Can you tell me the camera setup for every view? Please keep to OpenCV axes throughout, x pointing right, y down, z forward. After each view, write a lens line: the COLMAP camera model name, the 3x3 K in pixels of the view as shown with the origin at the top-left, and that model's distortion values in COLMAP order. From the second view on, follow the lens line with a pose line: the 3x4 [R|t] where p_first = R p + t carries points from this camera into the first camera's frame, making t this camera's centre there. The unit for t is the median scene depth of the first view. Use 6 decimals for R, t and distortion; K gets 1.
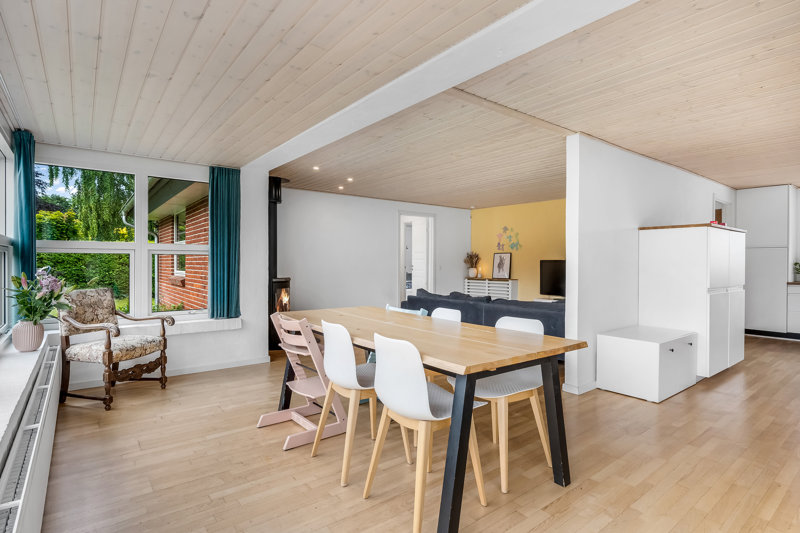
lens RADIAL K [[414.2, 0, 401.9], [0, 414.2, 263.0], [0, 0, 1]] dist [-0.001499, -0.000151]
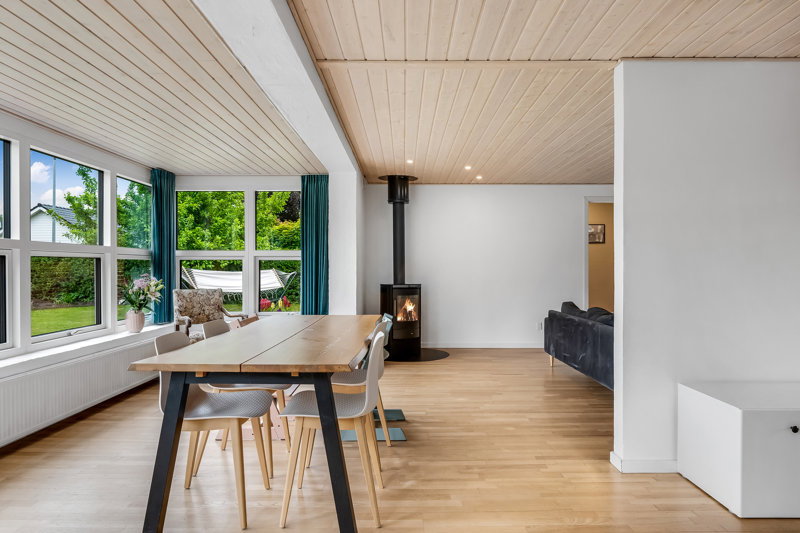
lens RADIAL K [[505.1, 0, 400.0], [0, 505.1, 266.5], [0, 0, 1]] dist [-0.000410, -0.000216]
pose [[0.784679, -0.007321, -0.619859, 0.521561], [0.001753, 0.999952, -0.009591, 0.009409], [0.619900, 0.006439, 0.784654, 0.153213]]
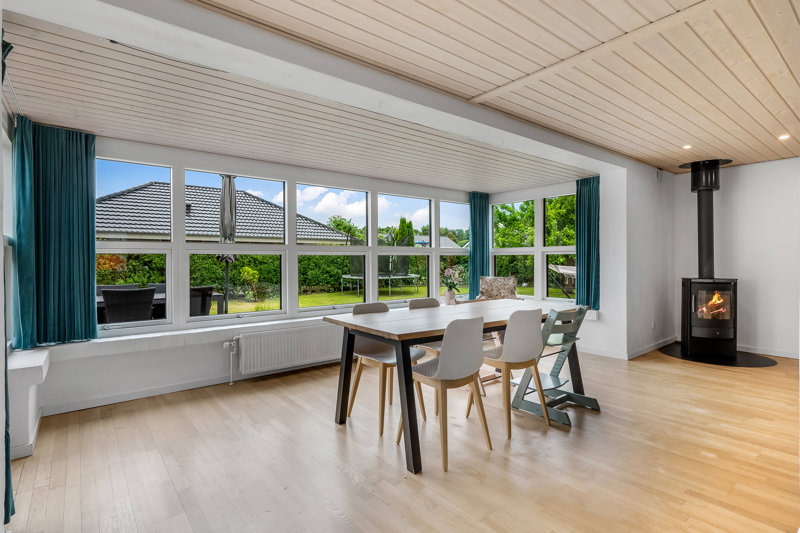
lens RADIAL K [[399.1, 0, 400.0], [0, 399.1, 266.5], [0, 0, 1]] dist [-0.002253, -0.000327]
pose [[0.001851, 0.011082, -0.999937, 0.689802], [0.000432, 0.999938, 0.011083, 0.002637], [0.999998, -0.000453, 0.001846, 0.486593]]
